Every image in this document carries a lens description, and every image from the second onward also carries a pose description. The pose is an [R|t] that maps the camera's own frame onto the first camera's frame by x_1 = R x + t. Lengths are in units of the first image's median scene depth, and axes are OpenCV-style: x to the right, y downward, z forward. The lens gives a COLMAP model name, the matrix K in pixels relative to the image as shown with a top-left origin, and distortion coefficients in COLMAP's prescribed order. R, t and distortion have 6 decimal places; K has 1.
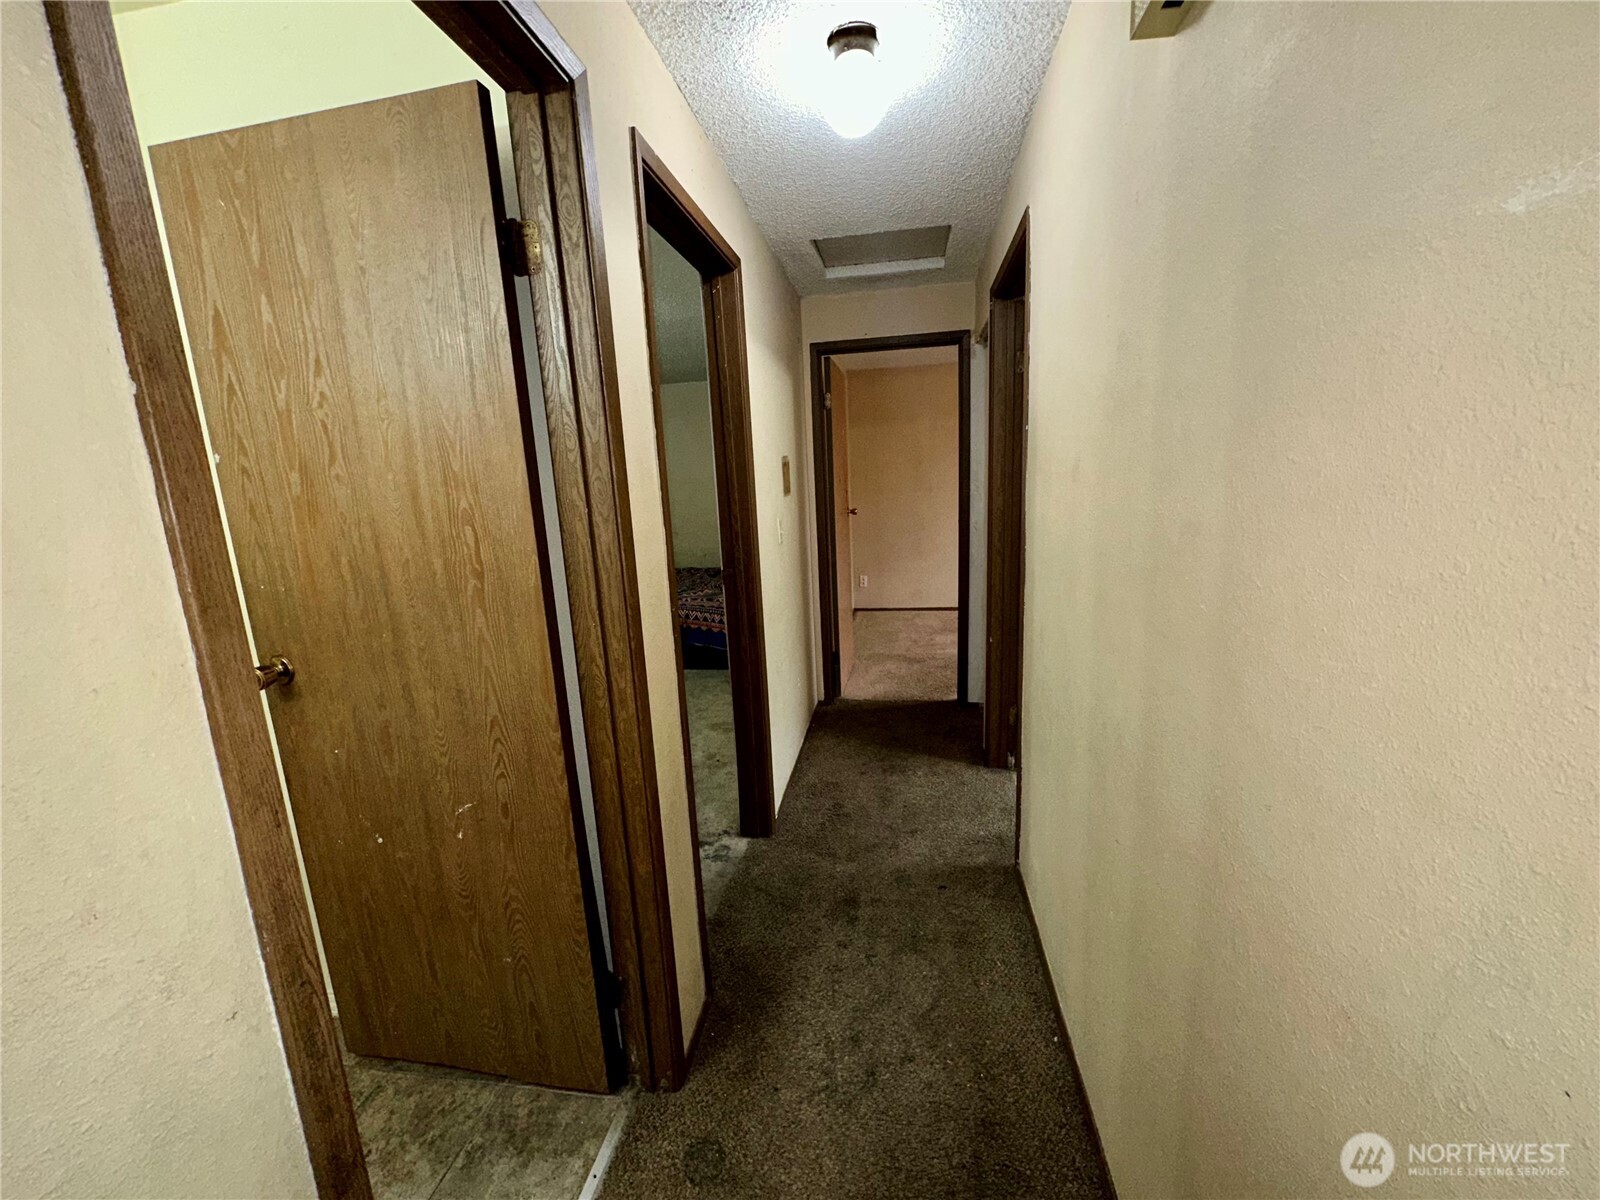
lens RADIAL K [[641.7, 0, 799.6], [0, 641.7, 600.3], [0, 0, 1]] dist [-0.002239, 0.000136]
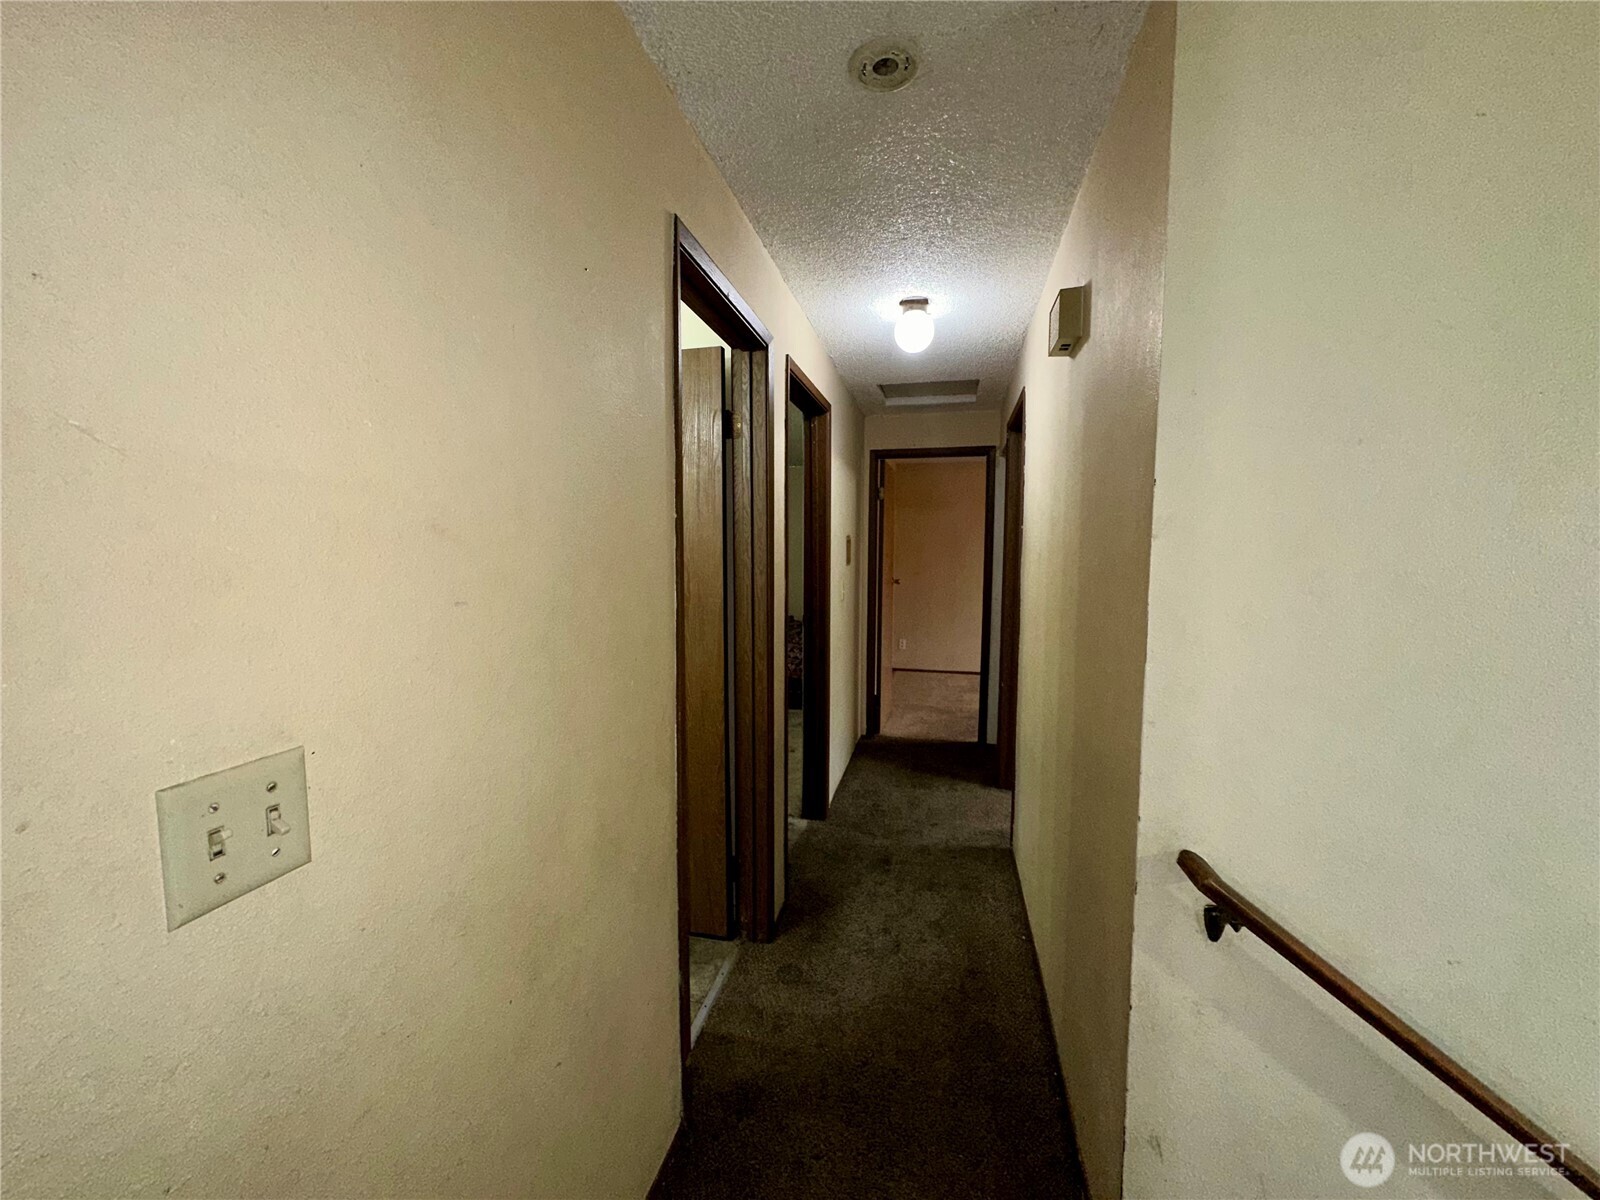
lens RADIAL K [[641.7, 0, 799.2], [0, 641.7, 602.4], [0, 0, 1]] dist [-0.002239, 0.000136]
pose [[0.996589, 0.055568, -0.061006, -0.049454], [-0.061736, 0.992621, -0.104370, 0.077860], [0.054756, 0.107780, 0.992666, -0.418611]]
